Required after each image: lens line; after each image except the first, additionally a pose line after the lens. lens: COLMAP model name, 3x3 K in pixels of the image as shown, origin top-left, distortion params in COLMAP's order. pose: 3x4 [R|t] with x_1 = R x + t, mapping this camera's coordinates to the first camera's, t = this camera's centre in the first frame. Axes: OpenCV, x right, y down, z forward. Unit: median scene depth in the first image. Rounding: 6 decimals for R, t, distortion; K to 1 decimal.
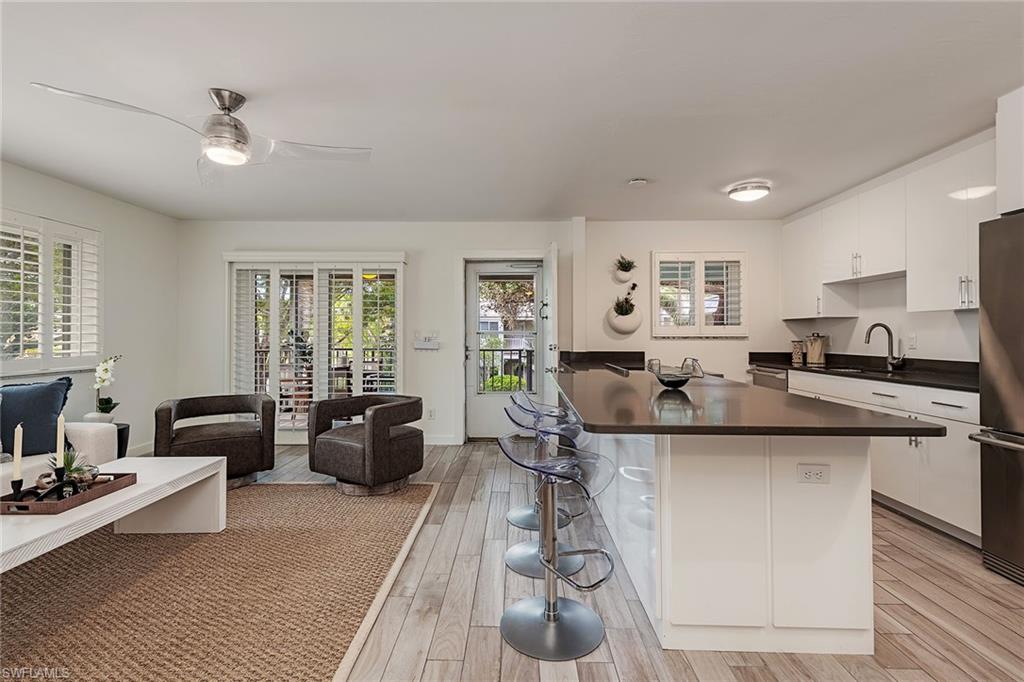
lens RADIAL K [[462.1, 0, 508.1], [0, 462.1, 332.0], [0, 0, 1]] dist [0.055873, -0.035030]
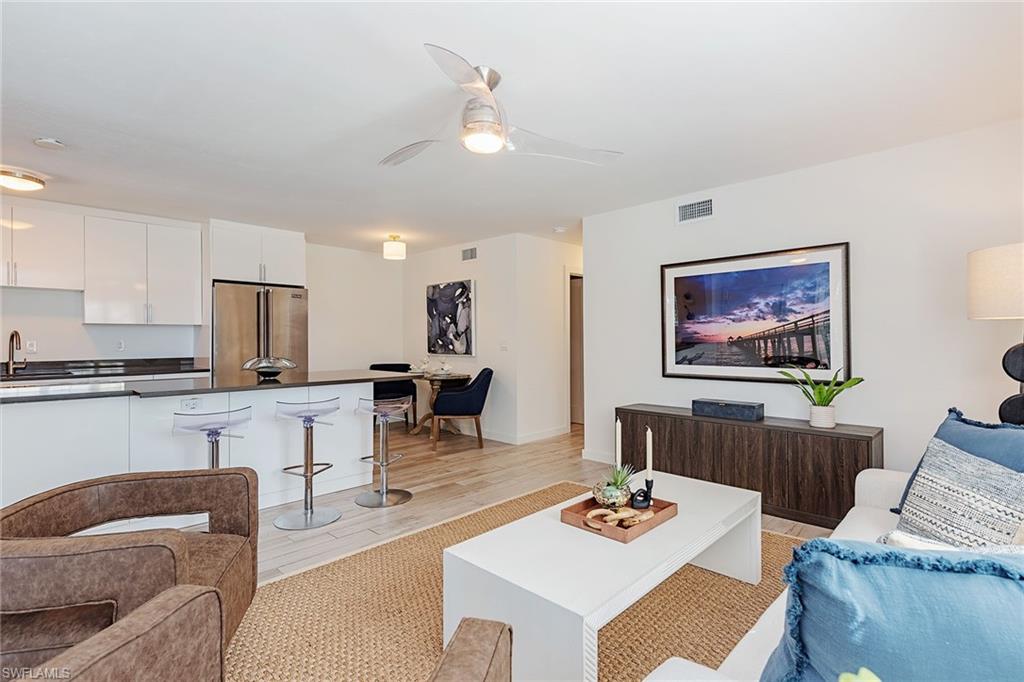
lens RADIAL K [[490.1, 0, 512.0], [0, 490.1, 341.0], [0, 0, 1]] dist [0.002187, 0.000212]
pose [[-0.724734, 0.001917, 0.689026, -0.657739], [-0.002740, 0.999980, -0.005663, 0.006751], [-0.689023, -0.005992, -0.724715, 0.845671]]
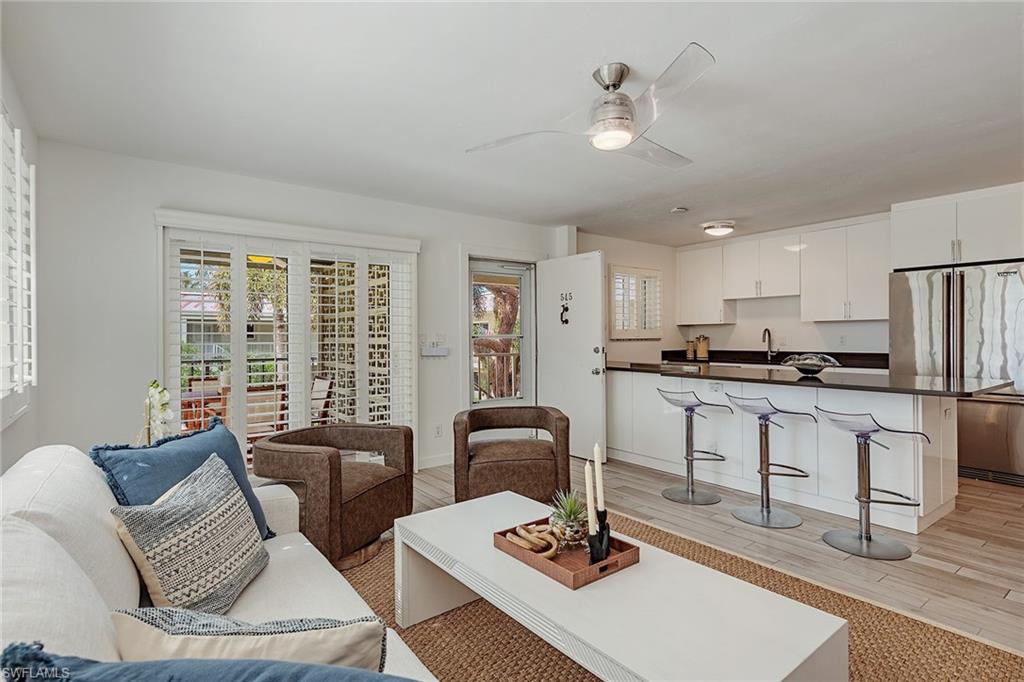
lens RADIAL K [[507.7, 0, 515.6], [0, 507.7, 333.7], [0, 0, 1]] dist [0.020933, -0.000419]
pose [[0.786859, -0.002553, 0.617127, -0.692937], [0.002639, 0.999996, 0.000772, -0.005152], [-0.617127, 0.001021, 0.786863, 0.177323]]
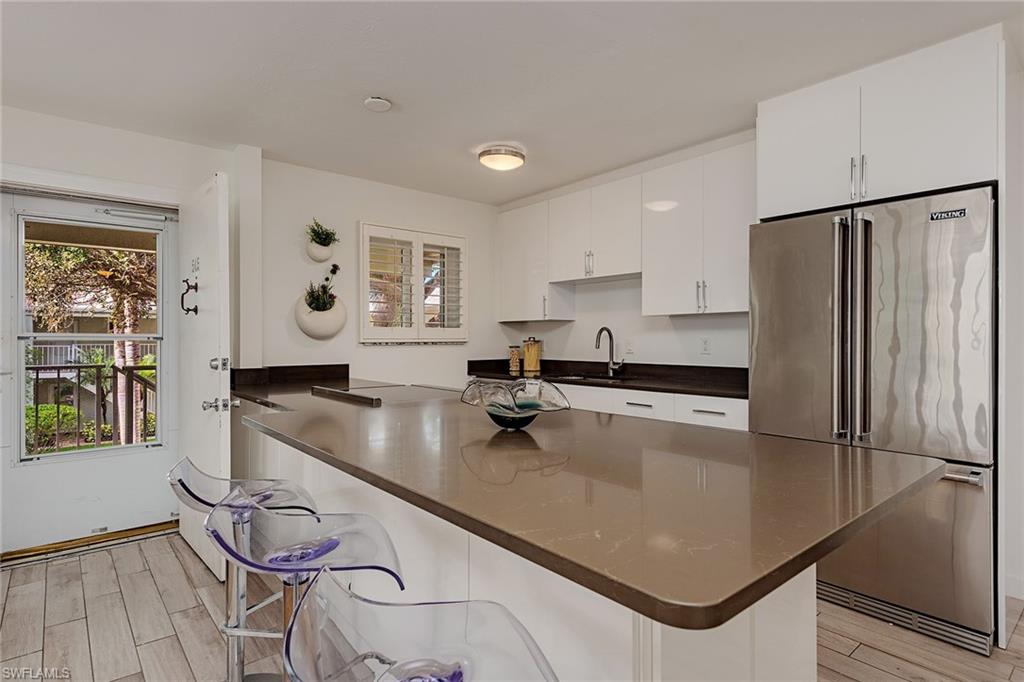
lens RADIAL K [[540.3, 0, 511.2], [0, 540.3, 338.0], [0, 0, 1]] dist [0.014755, -0.000024]
pose [[0.753408, -0.001399, 0.657552, -0.060451], [-0.001603, 0.999991, 0.003963, -0.000530], [-0.657551, -0.004040, 0.753399, 0.248075]]
